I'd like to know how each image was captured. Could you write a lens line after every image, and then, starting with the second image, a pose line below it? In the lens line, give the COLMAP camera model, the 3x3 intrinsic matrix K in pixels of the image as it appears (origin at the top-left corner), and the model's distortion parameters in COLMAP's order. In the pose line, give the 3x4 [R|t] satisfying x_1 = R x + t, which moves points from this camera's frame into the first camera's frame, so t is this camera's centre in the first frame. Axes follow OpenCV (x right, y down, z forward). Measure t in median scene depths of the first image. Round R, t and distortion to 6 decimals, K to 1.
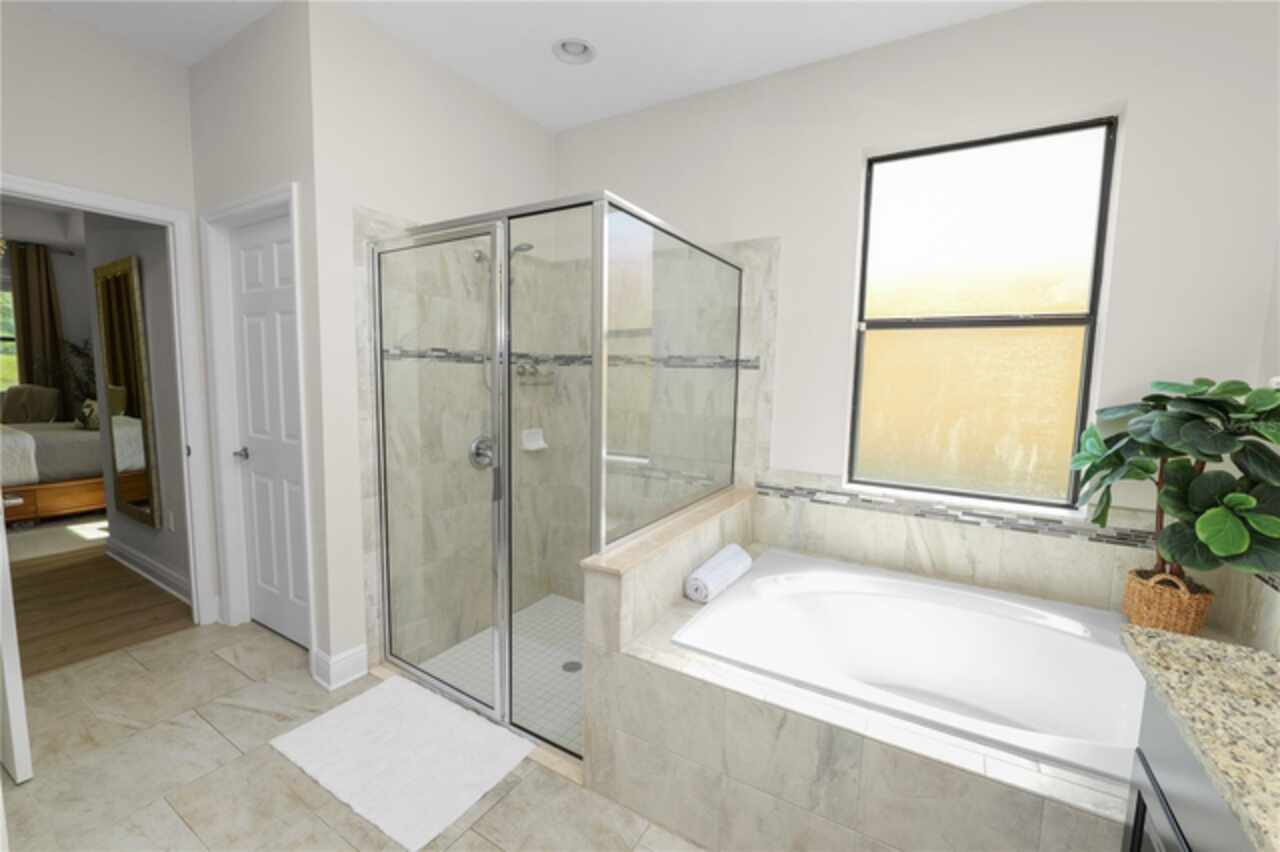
lens RADIAL K [[523.1, 0, 645.8], [0, 523.1, 426.2], [0, 0, 1]] dist [-0.012445, 0.000876]
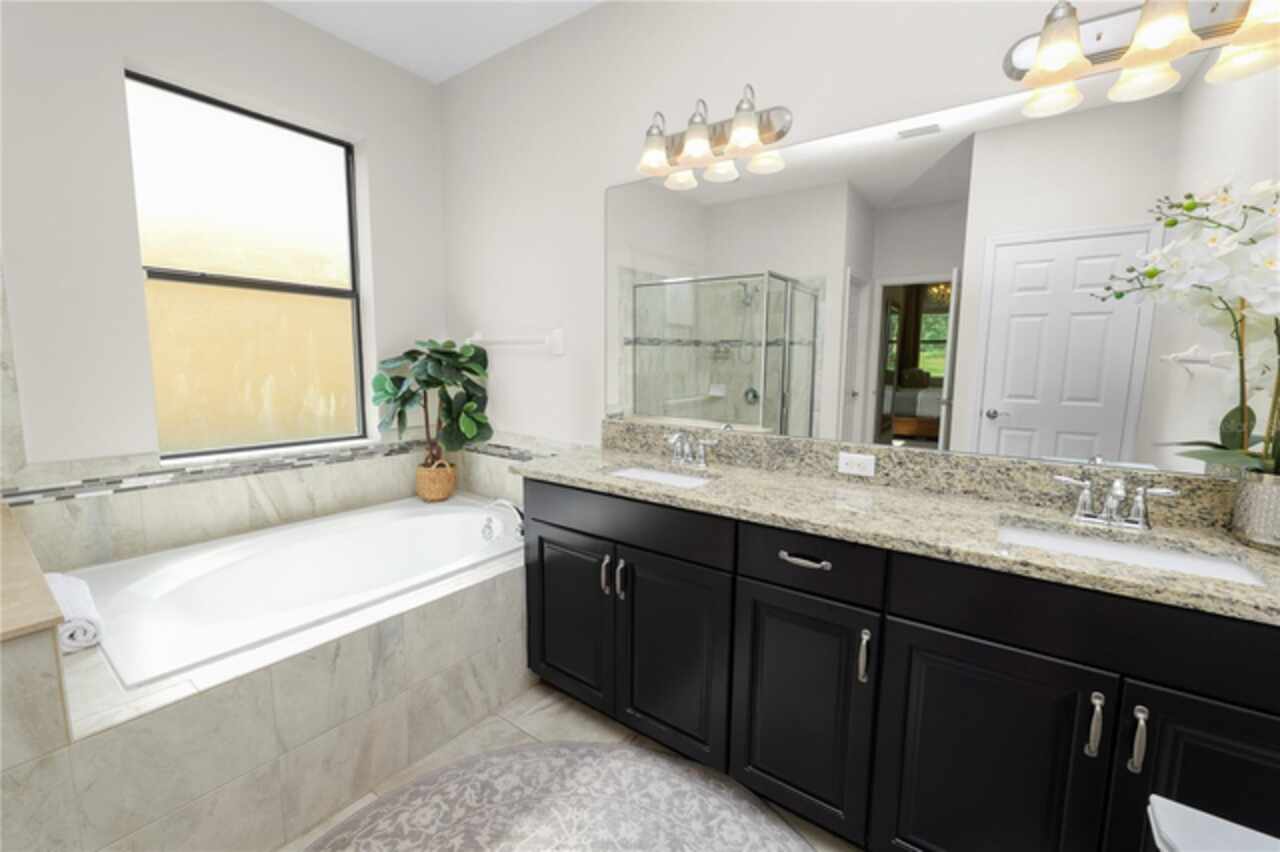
lens RADIAL K [[523.1, 0, 640.4], [0, 523.1, 423.9], [0, 0, 1]] dist [-0.012445, 0.000876]
pose [[0.097175, -0.135013, 0.986067, -0.419455], [0.093052, 0.987649, 0.126059, 0.020716], [-0.990908, 0.079506, 0.108538, 0.148830]]
